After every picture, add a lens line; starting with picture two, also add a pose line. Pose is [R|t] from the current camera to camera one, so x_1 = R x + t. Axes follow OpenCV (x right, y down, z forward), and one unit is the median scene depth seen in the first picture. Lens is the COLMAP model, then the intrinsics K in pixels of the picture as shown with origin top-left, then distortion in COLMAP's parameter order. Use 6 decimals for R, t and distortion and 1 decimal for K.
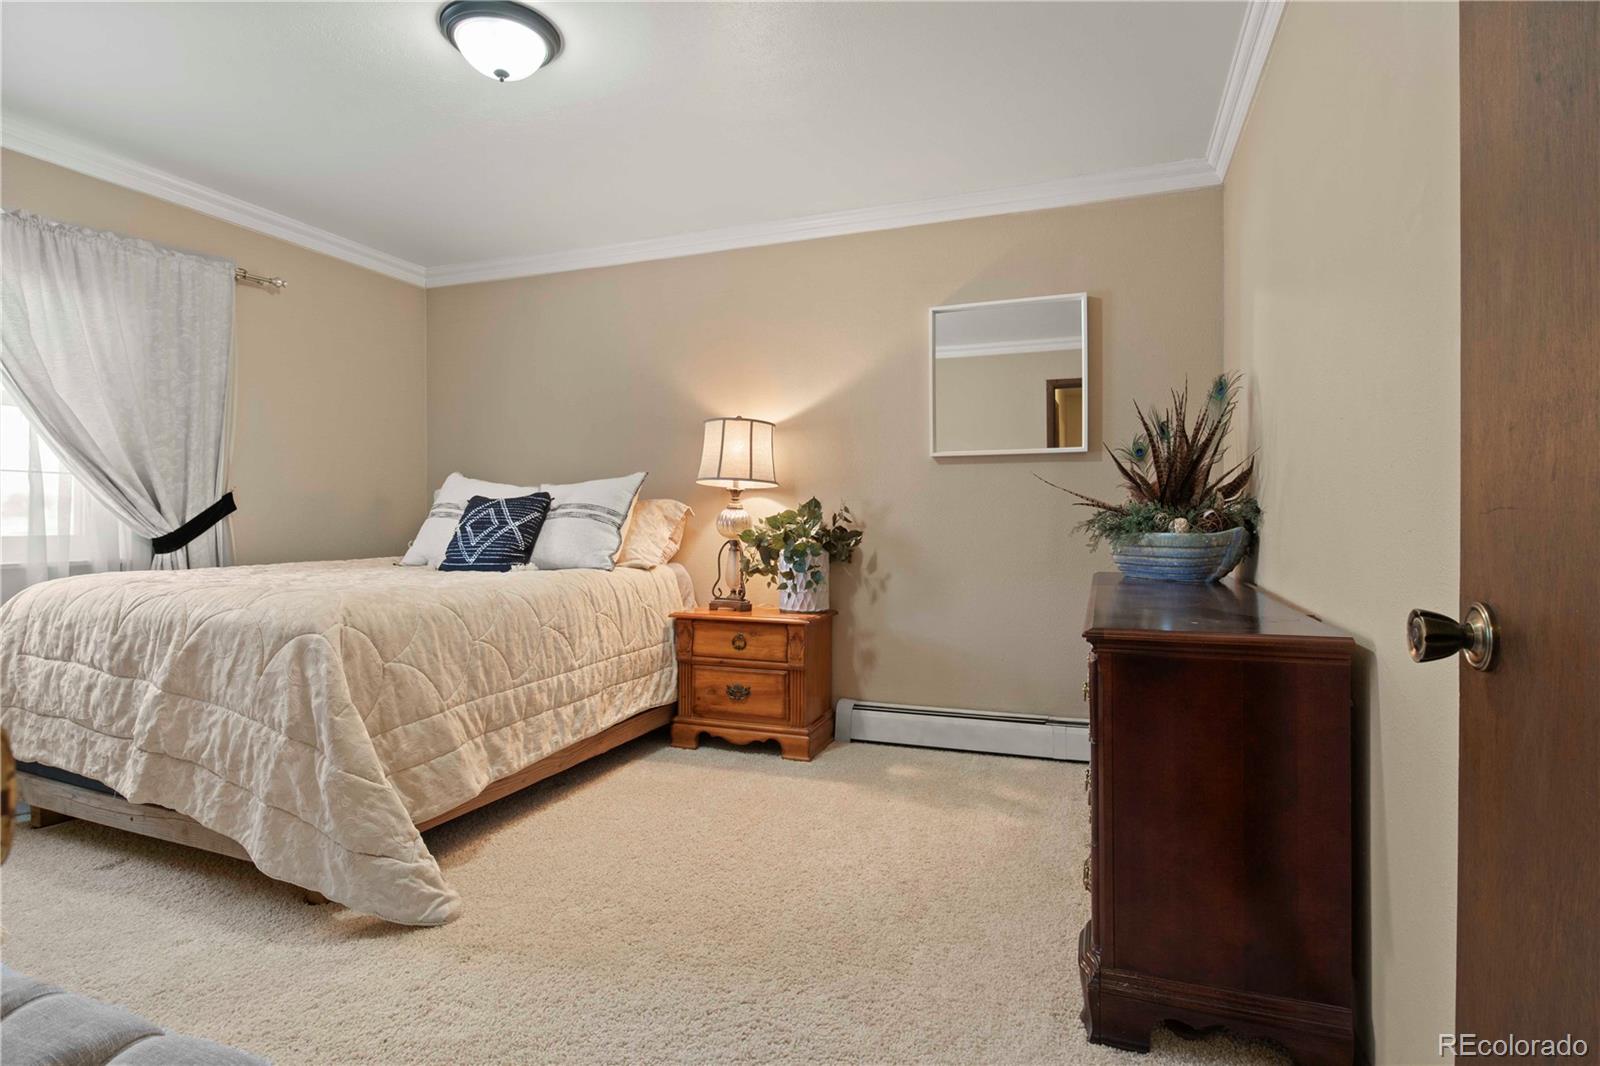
lens RADIAL K [[820.5, 0, 797.3], [0, 820.5, 516.8], [0, 0, 1]] dist [-0.001817, -0.001337]
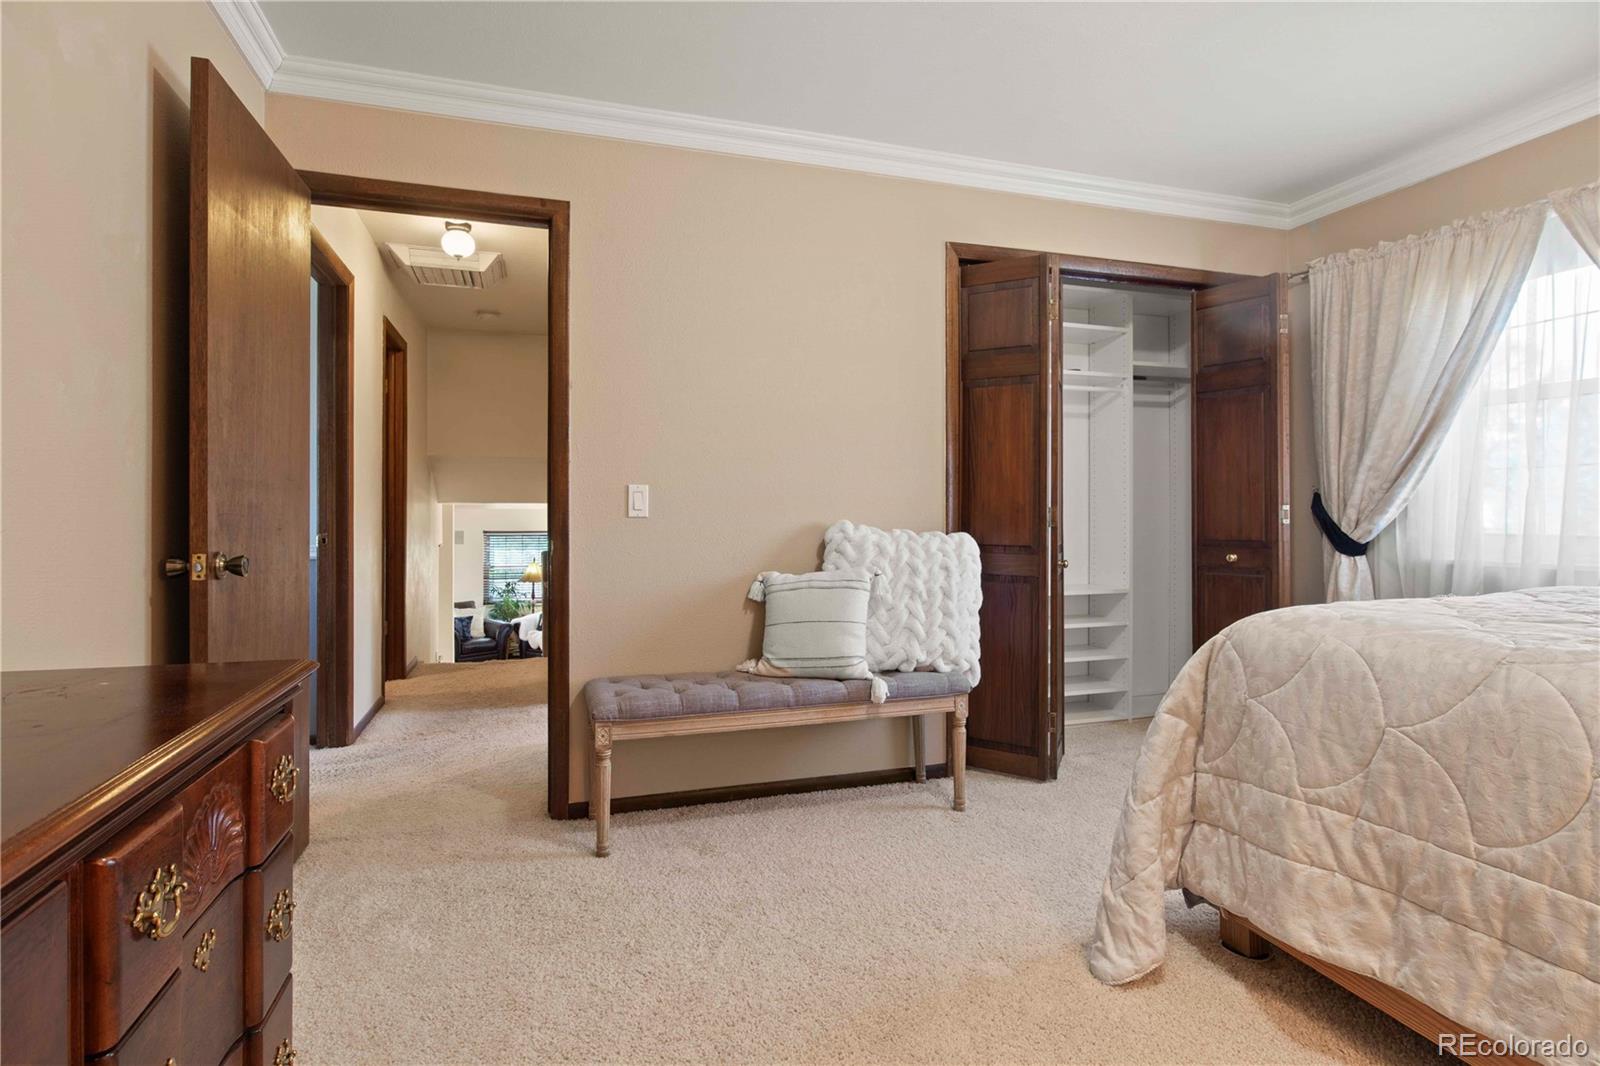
lens RADIAL K [[820.5, 0, 797.3], [0, 820.5, 516.8], [0, 0, 1]] dist [-0.001817, -0.001337]
pose [[-0.787106, 0.001277, -0.616816, 0.291872], [0.002471, 0.999996, -0.001083, -0.000176], [0.616813, -0.002377, -0.787106, 1.163682]]
